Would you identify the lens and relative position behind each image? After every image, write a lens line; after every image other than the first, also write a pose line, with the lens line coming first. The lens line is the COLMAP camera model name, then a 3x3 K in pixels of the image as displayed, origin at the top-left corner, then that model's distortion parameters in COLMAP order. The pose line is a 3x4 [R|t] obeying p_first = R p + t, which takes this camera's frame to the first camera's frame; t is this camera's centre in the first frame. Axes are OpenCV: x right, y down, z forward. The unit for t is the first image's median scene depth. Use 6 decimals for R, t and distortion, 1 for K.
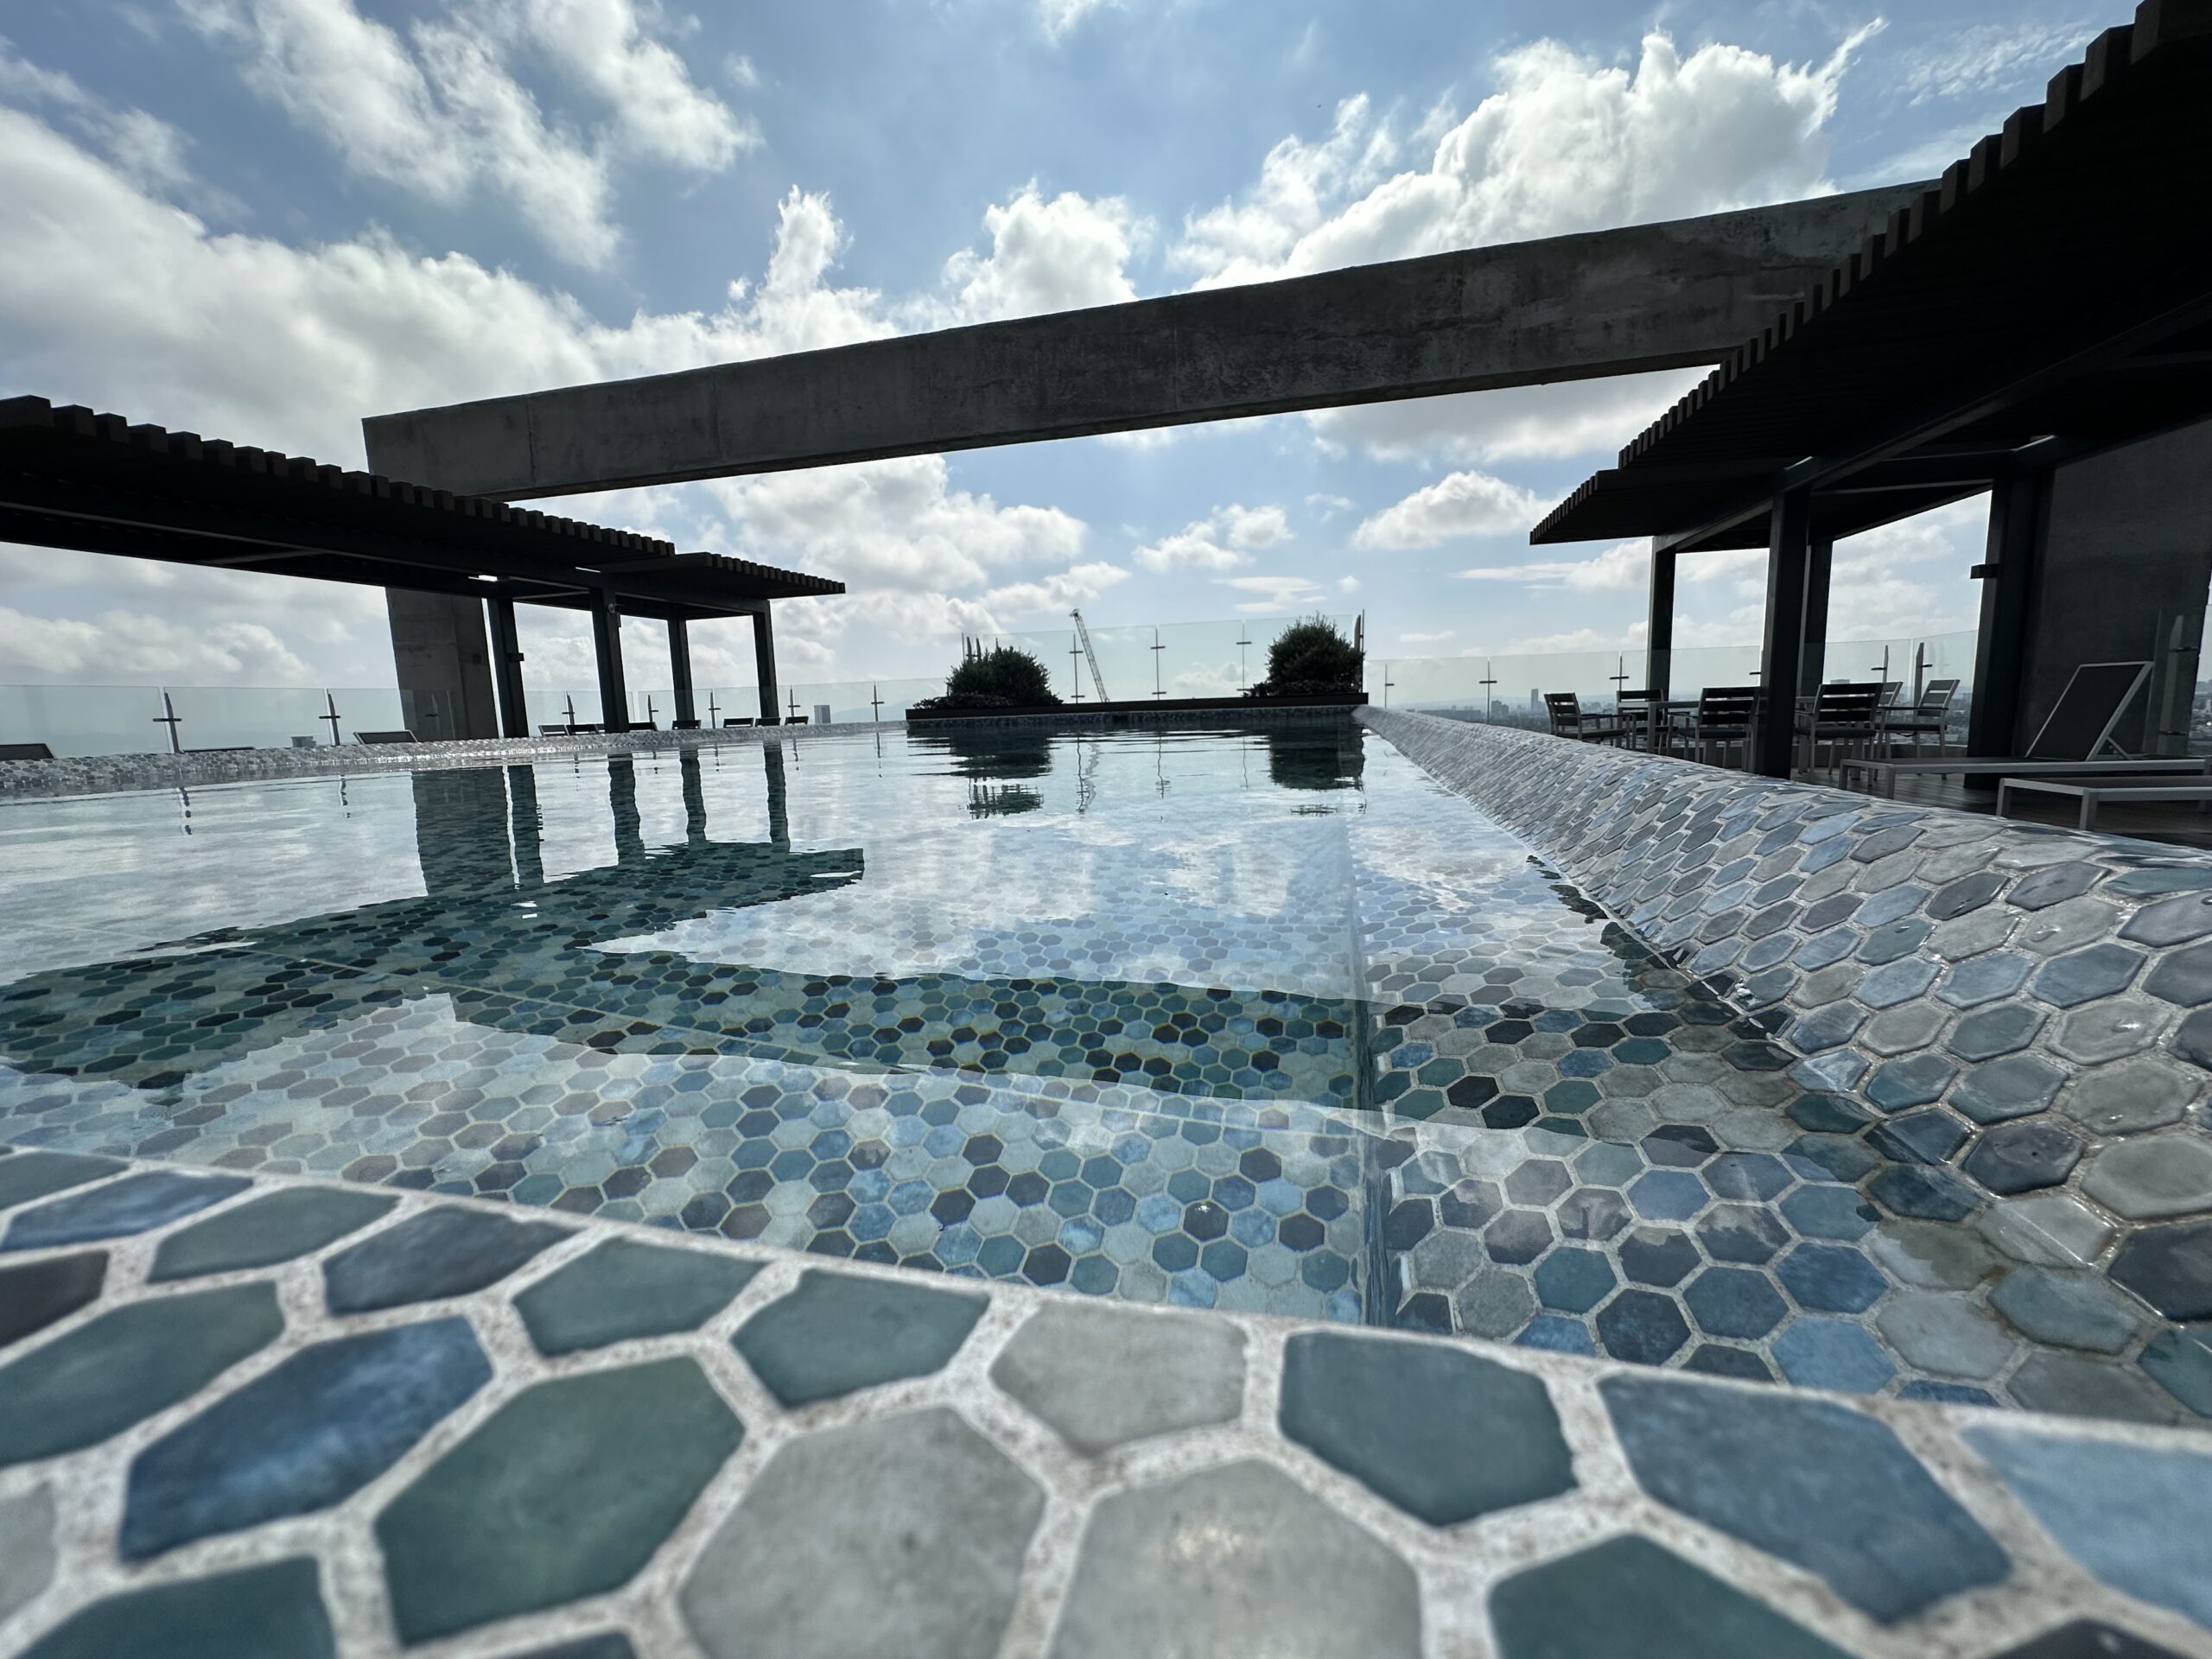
lens RADIAL K [[882.7, 0, 1077.2], [0, 882.7, 830.9], [0, 0, 1]] dist [-0.012932, -0.000187]
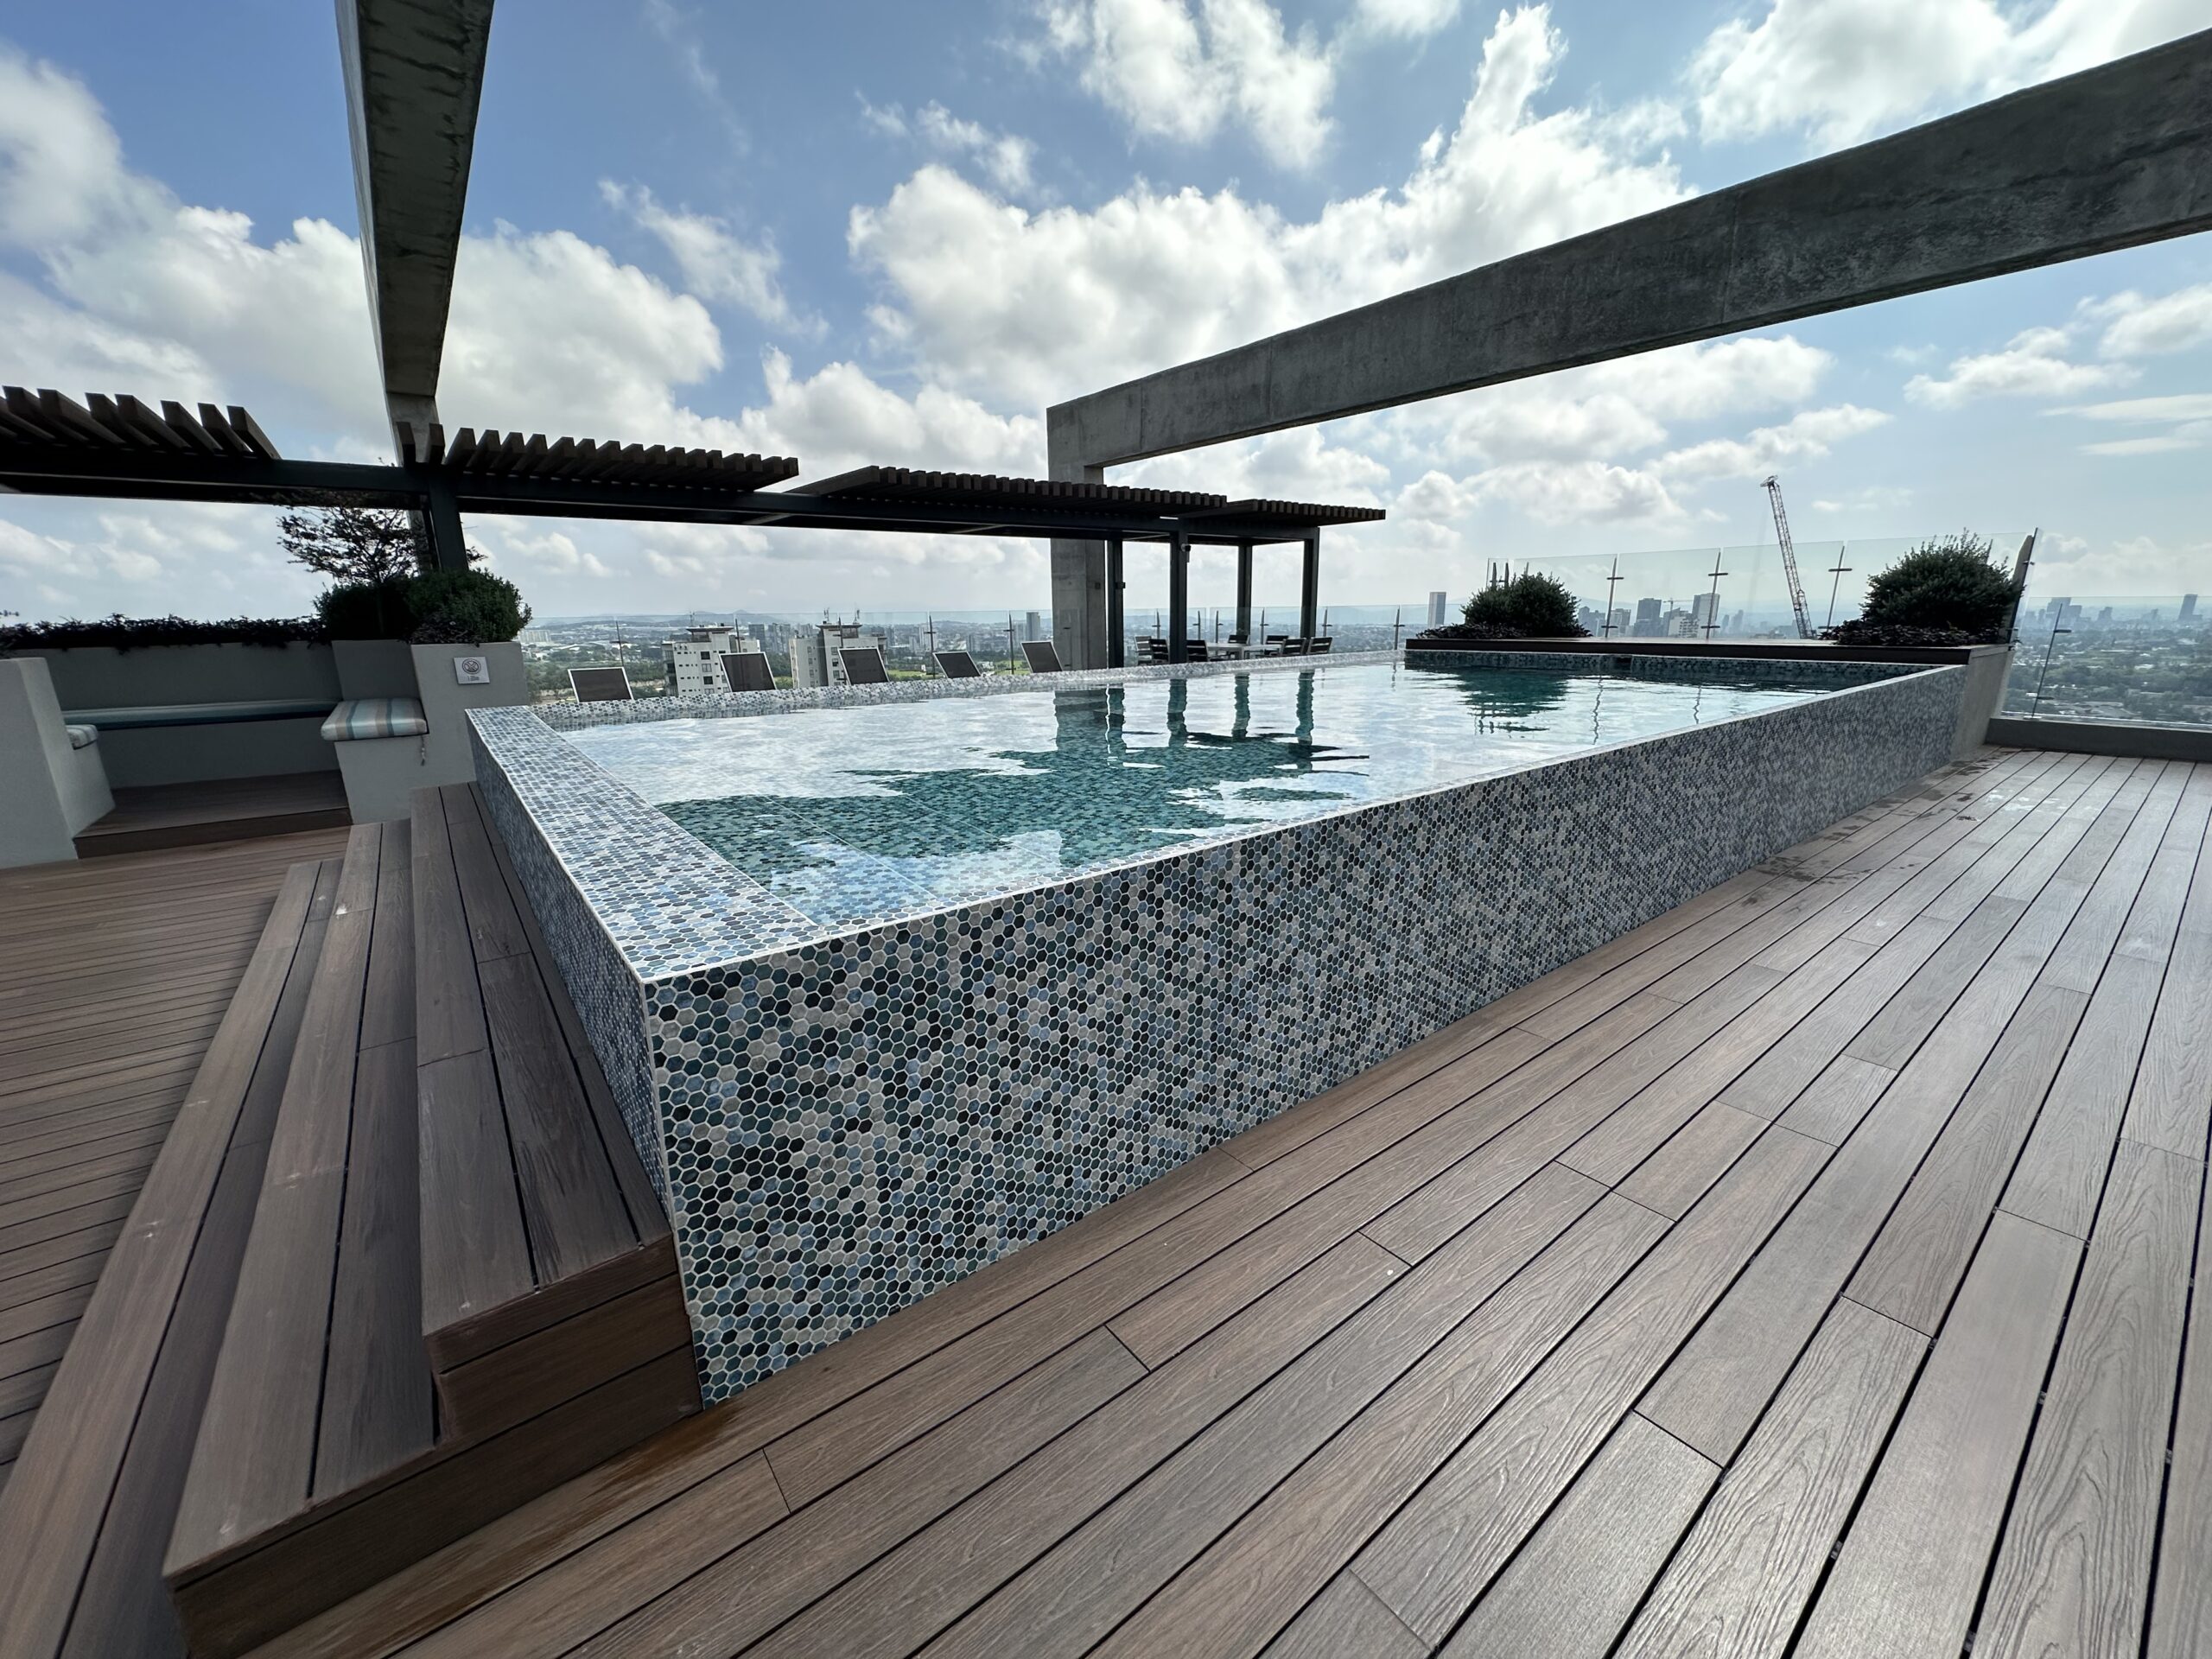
lens RADIAL K [[874.0, 0, 1107.0], [0, 874.0, 819.7], [0, 0, 1]] dist [-0.001892, 0.000007]
pose [[0.792470, 0.165646, -0.586986, 0.159732], [-0.092197, 0.983888, 0.153180, -0.043775], [0.602903, -0.067272, 0.794974, -0.079724]]
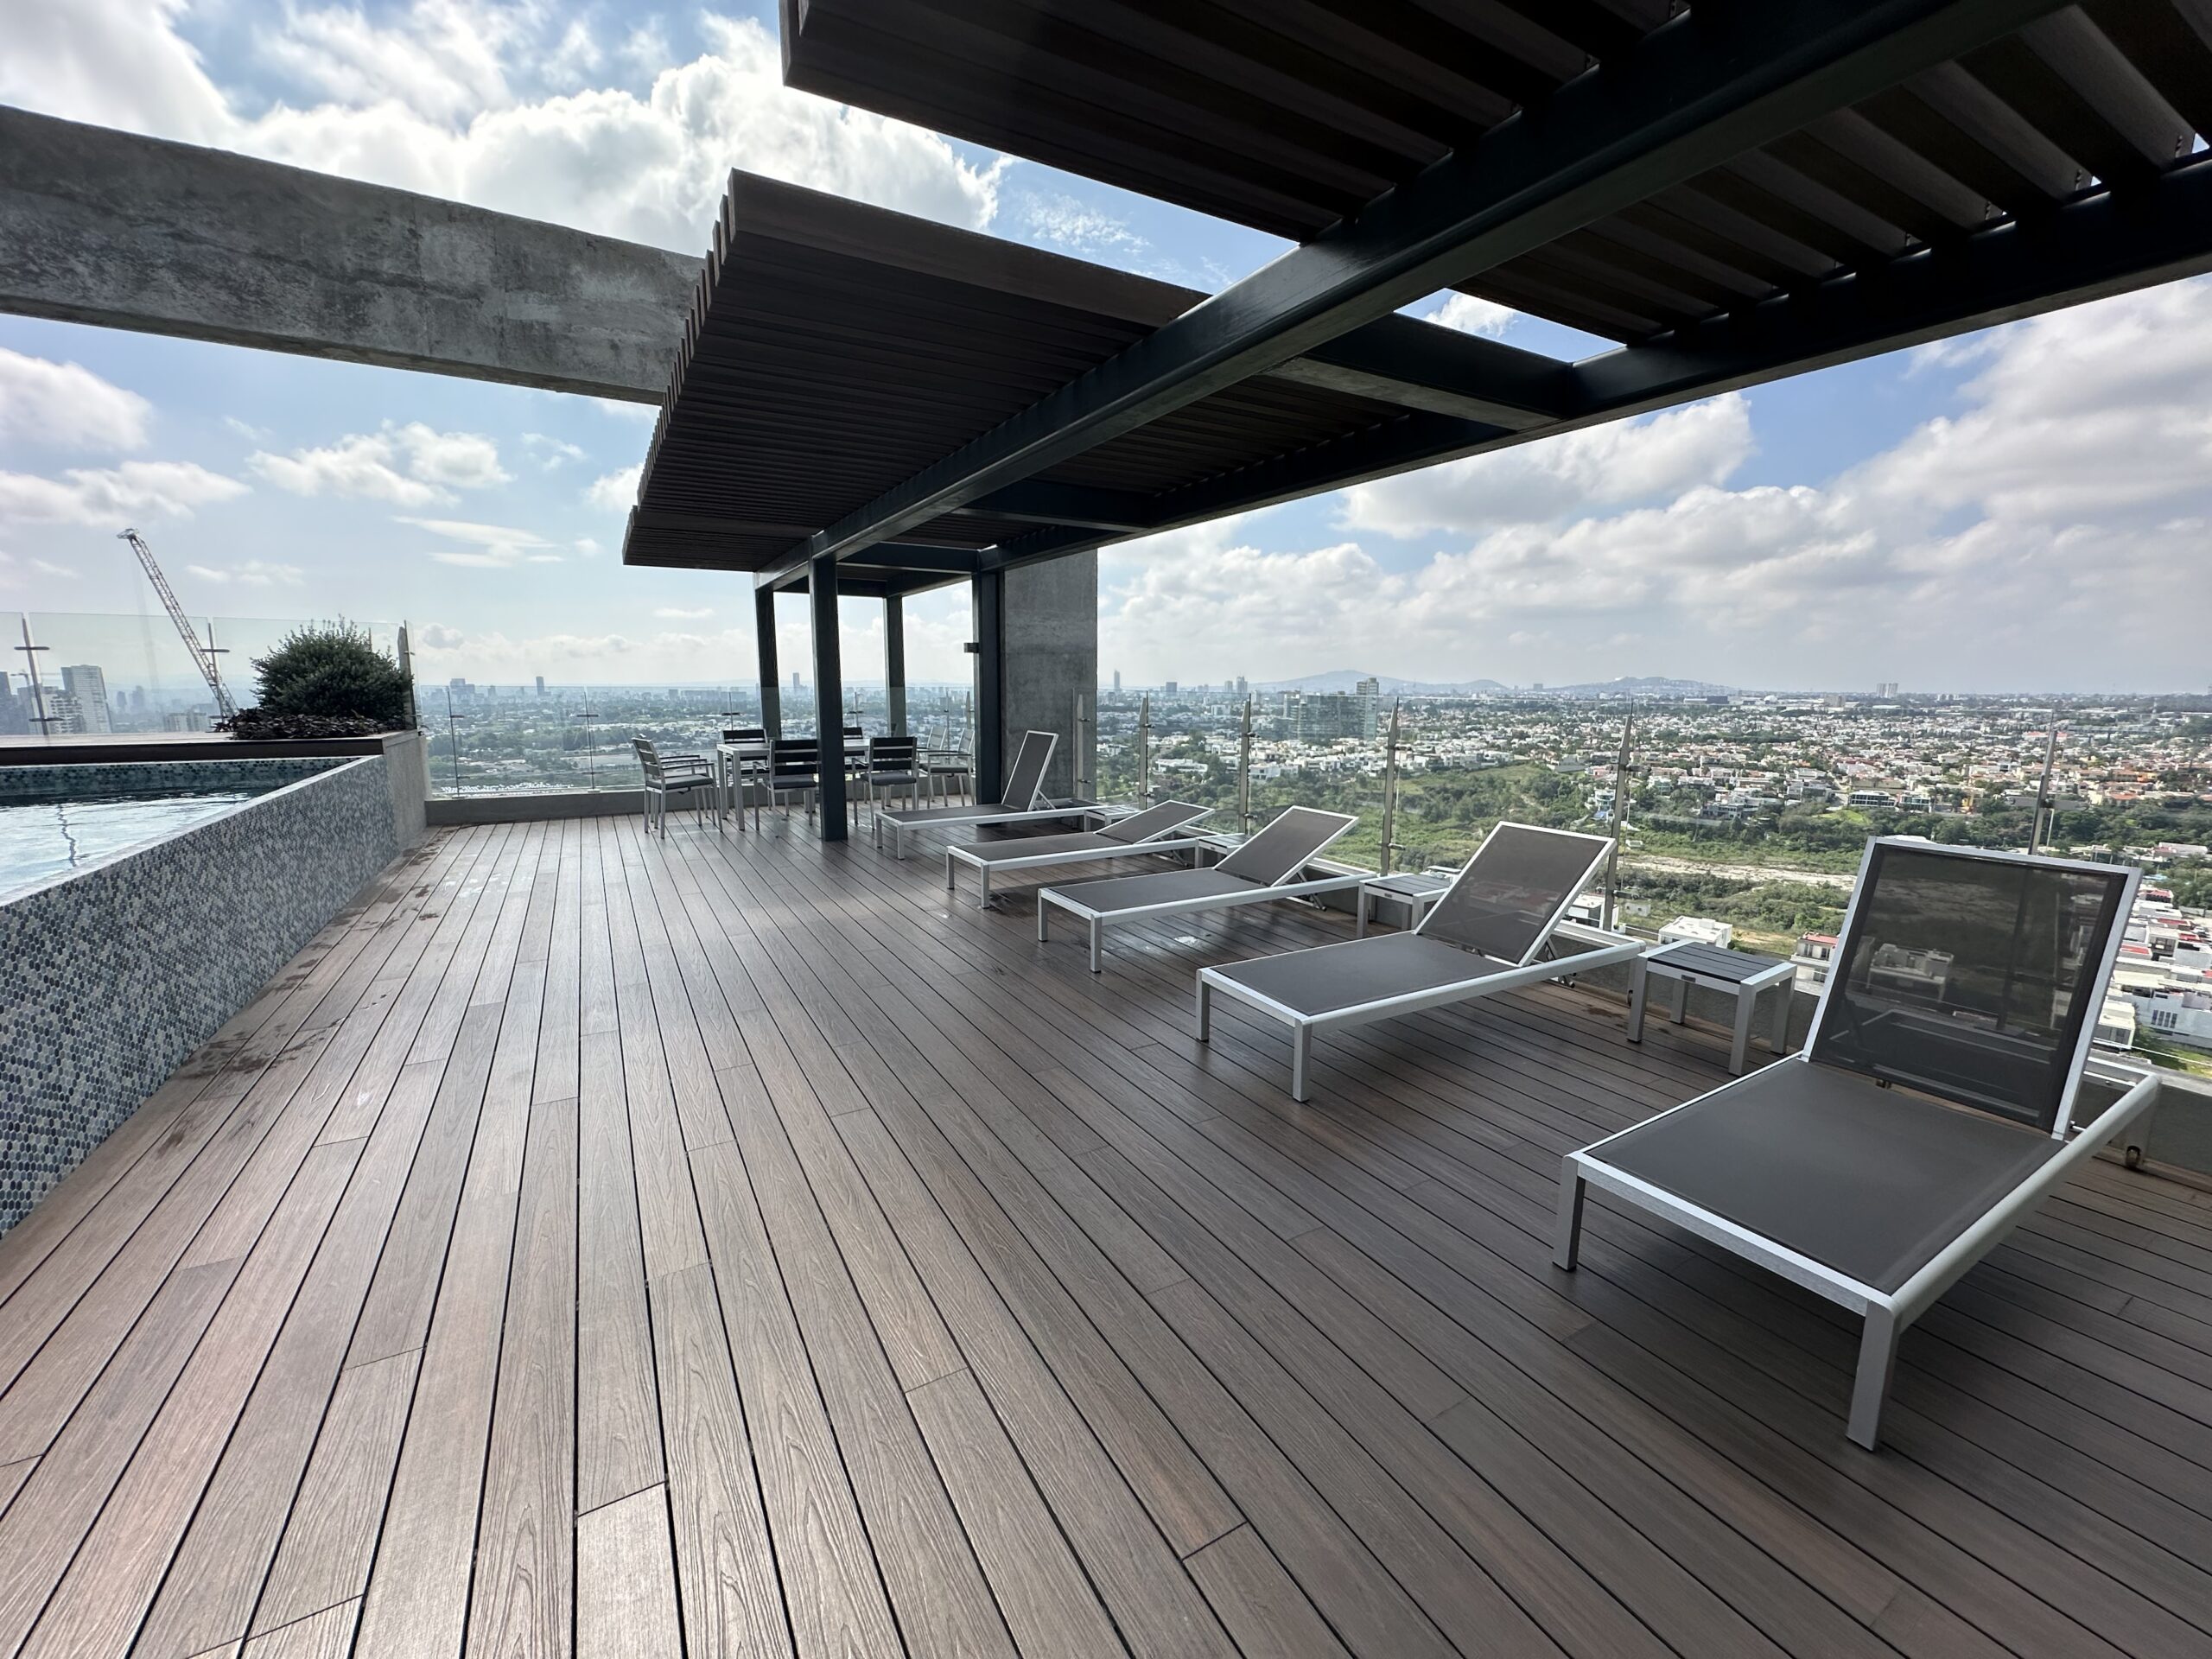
lens RADIAL K [[891.2, 0, 1111.7], [0, 891.2, 830.3], [0, 0, 1]] dist [0.000155, 0.000398]
pose [[0.705786, -0.083042, 0.703541, 0.179456], [0.065362, 0.996503, 0.052050, -0.060534], [-0.705403, 0.009249, 0.708746, -0.003818]]
